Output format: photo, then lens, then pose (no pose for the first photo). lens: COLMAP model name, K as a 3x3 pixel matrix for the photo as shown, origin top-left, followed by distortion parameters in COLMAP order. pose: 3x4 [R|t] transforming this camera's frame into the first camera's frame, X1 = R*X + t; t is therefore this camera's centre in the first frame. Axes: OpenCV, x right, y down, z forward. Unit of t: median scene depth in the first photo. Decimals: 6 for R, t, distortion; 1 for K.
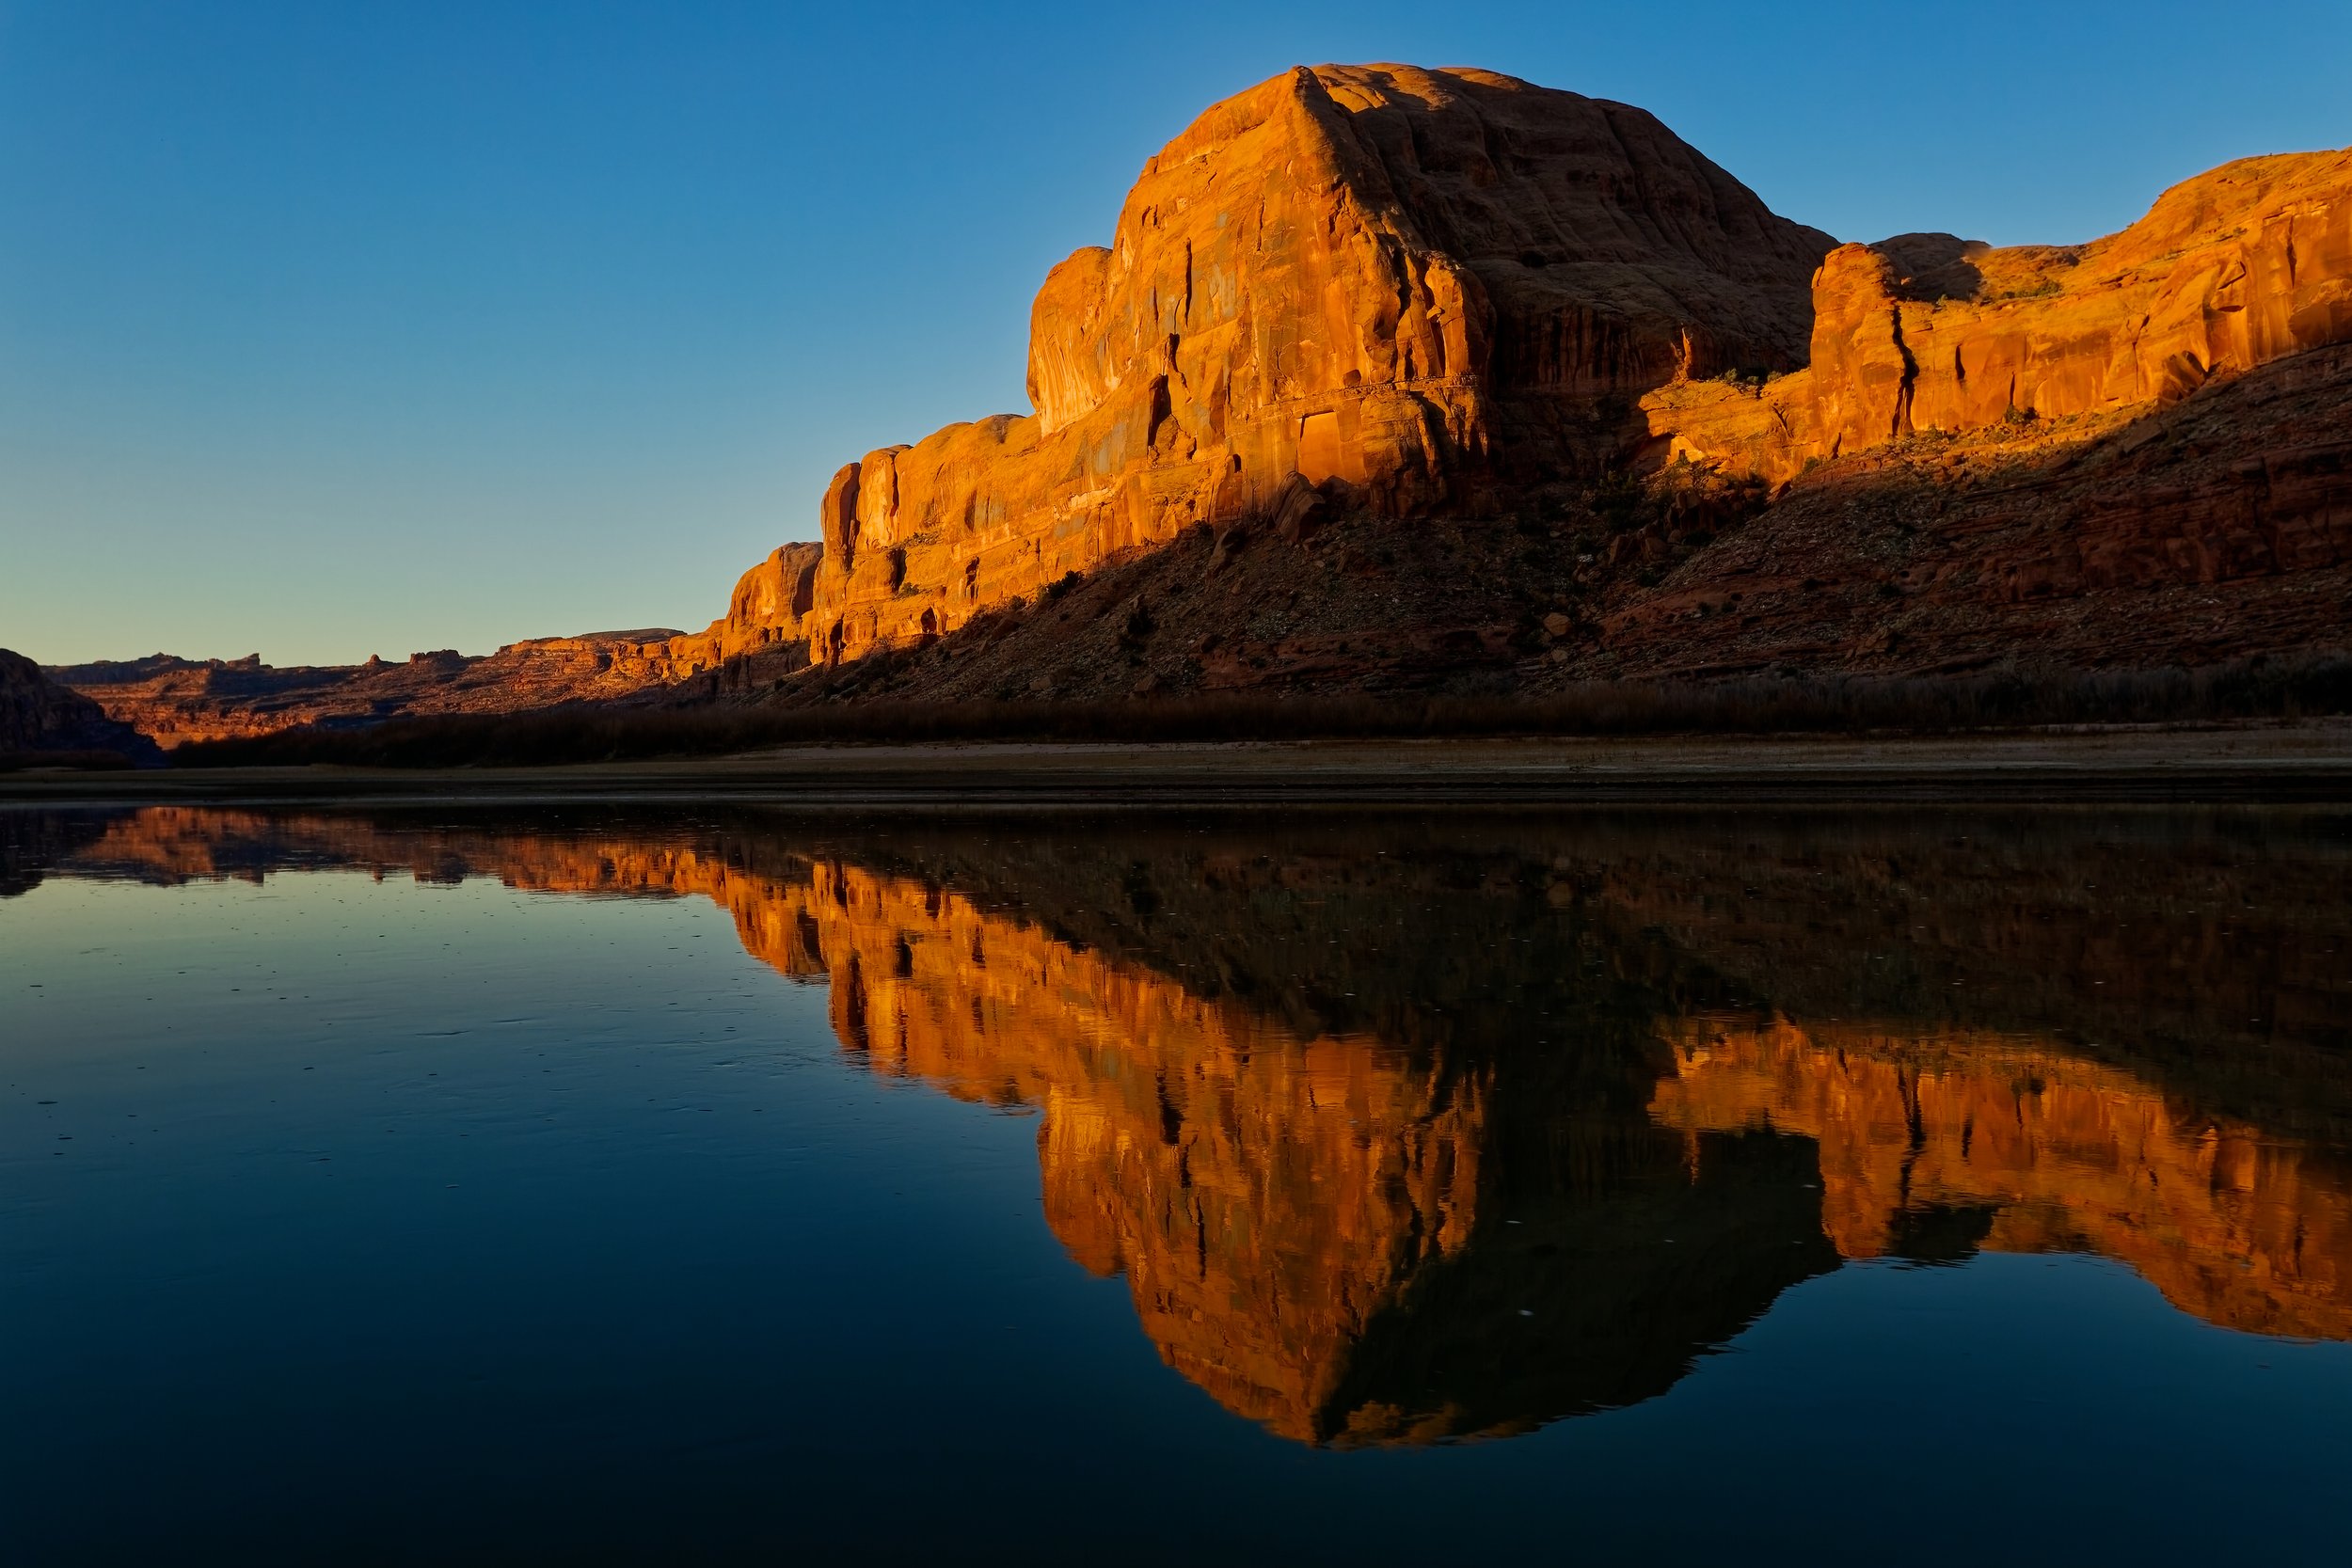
lens RADIAL K [[2267.4, 0, 1176.0], [0, 2267.4, 784.0], [0, 0, 1]] dist [-0.001688, 0.009451]
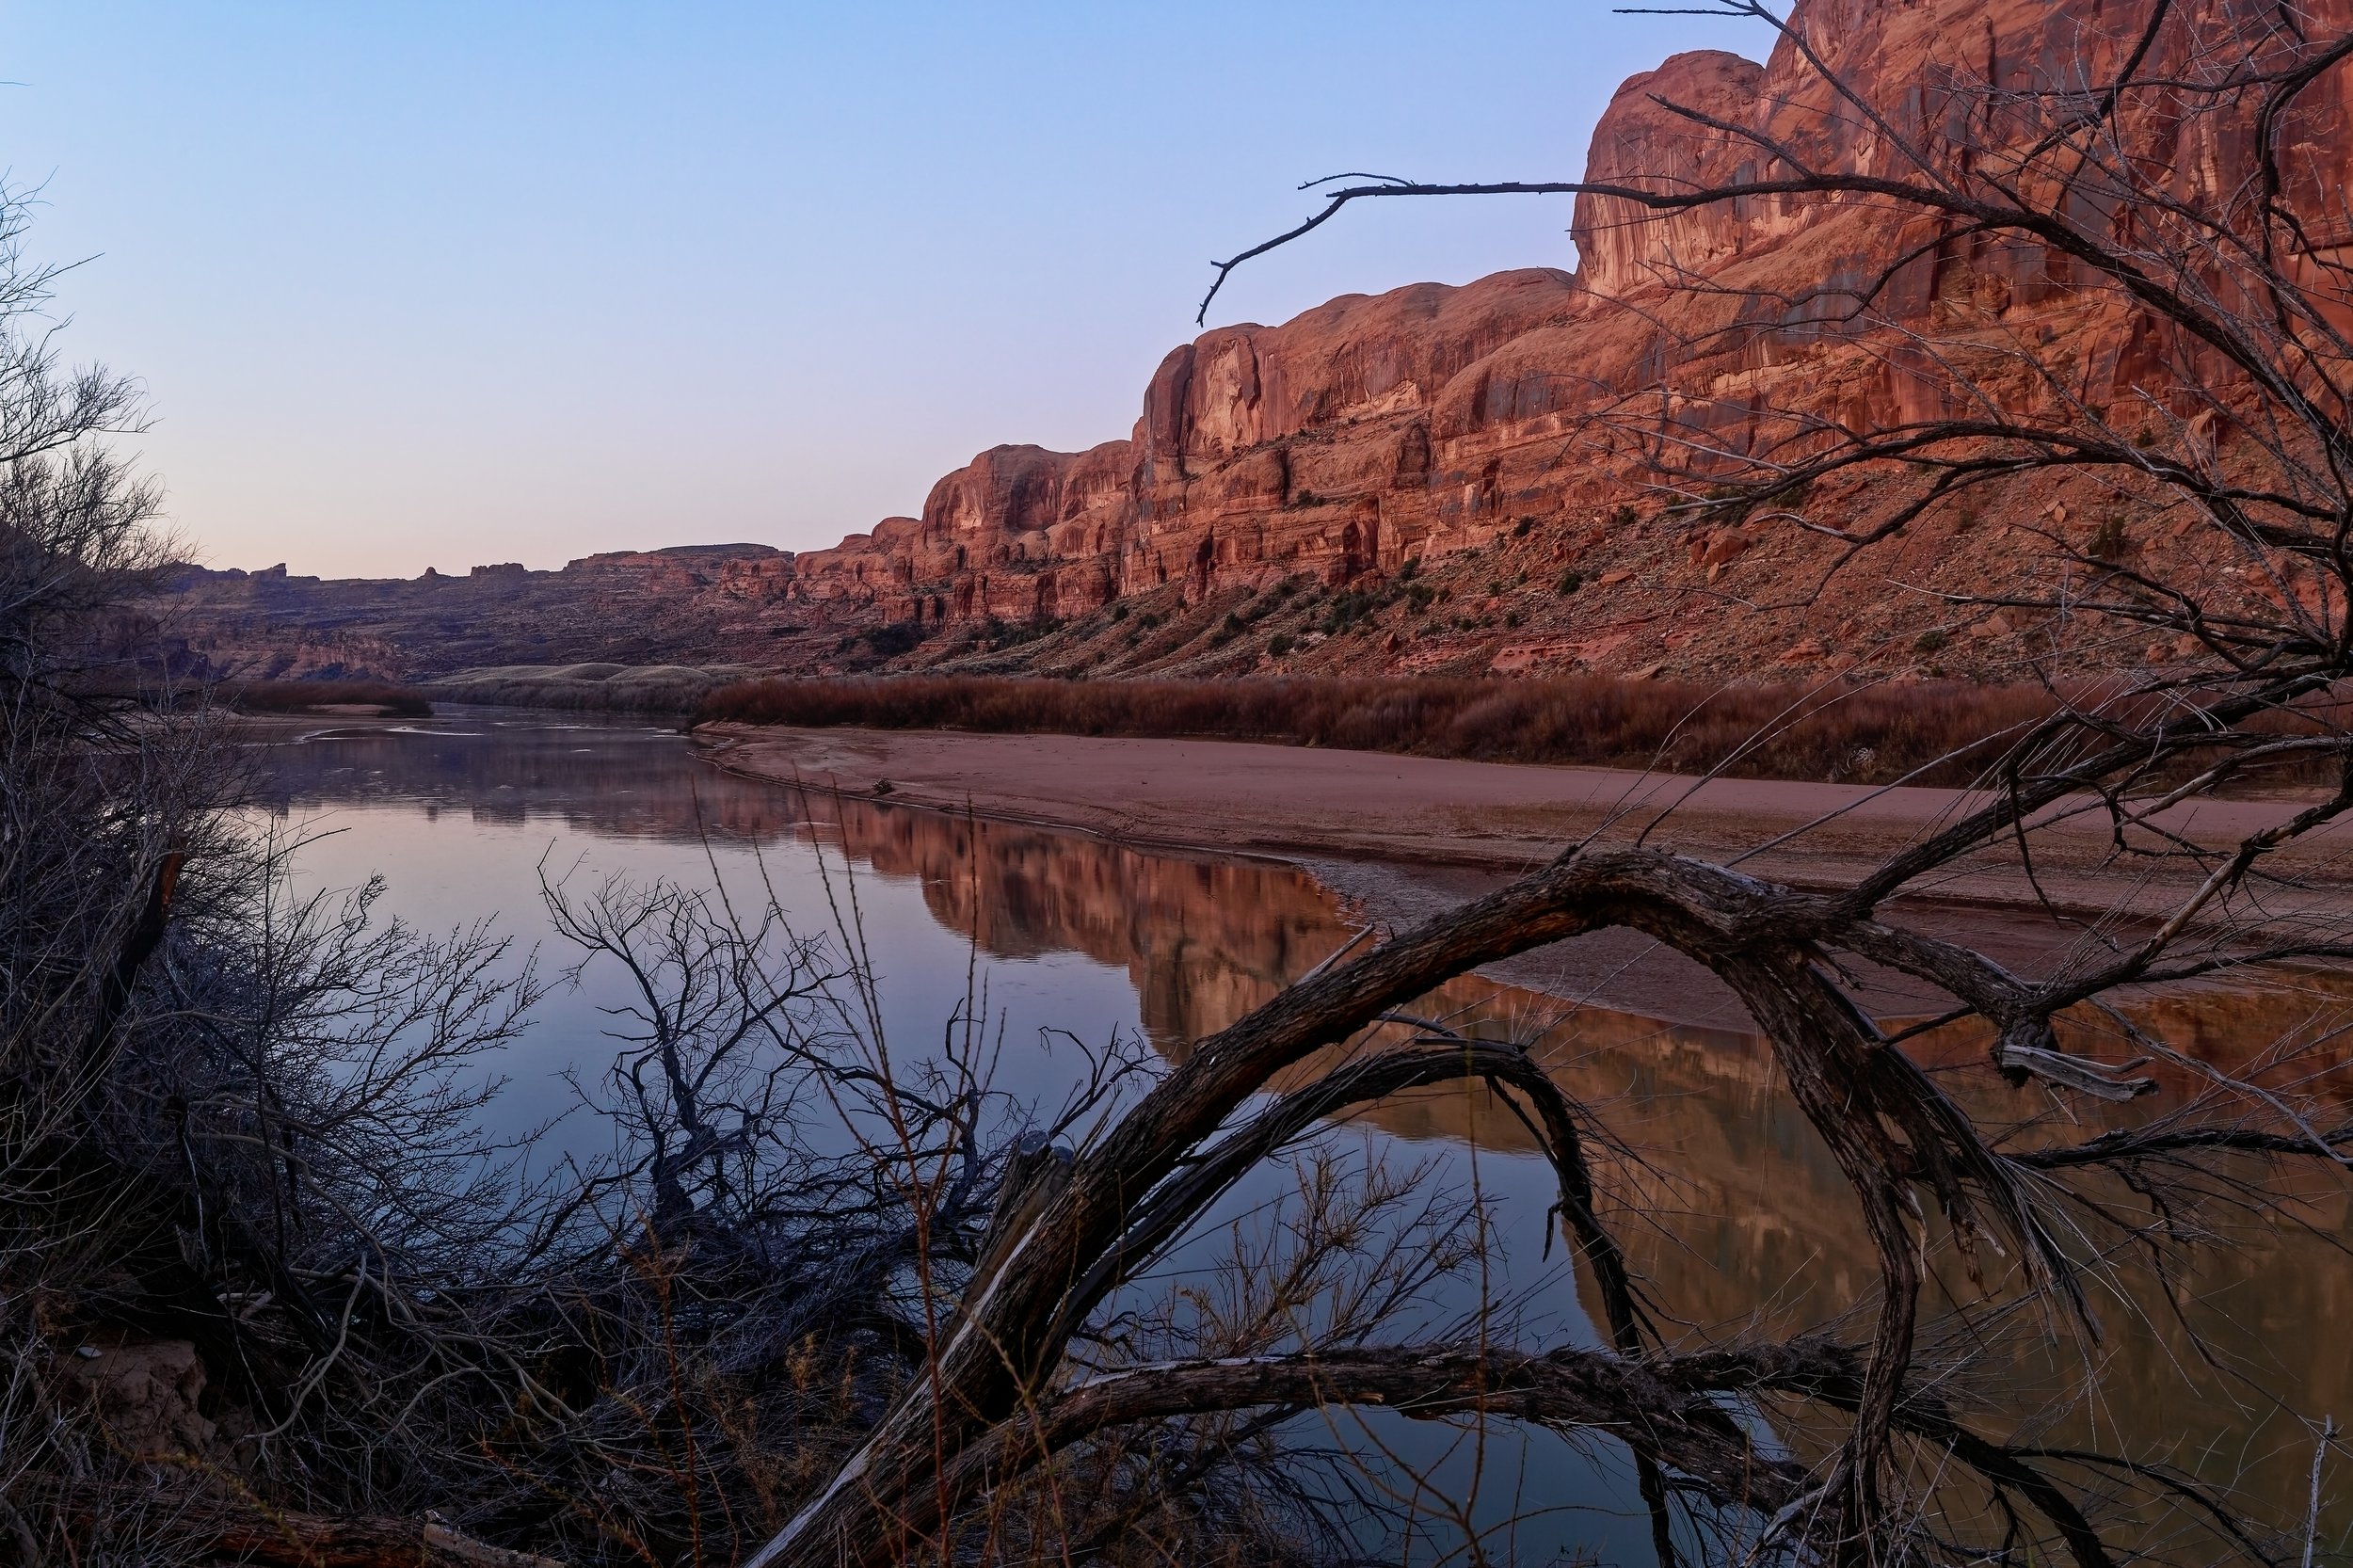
lens RADIAL K [[2268.6, 0, 1176.5], [0, 2268.6, 784.0], [0, 0, 1]] dist [-0.001688, 0.009451]
pose [[0.998869, 0.014279, 0.045363, -0.205572], [-0.015699, 0.999393, 0.031104, -0.008819], [-0.044891, -0.031781, 0.998486, 0.197291]]
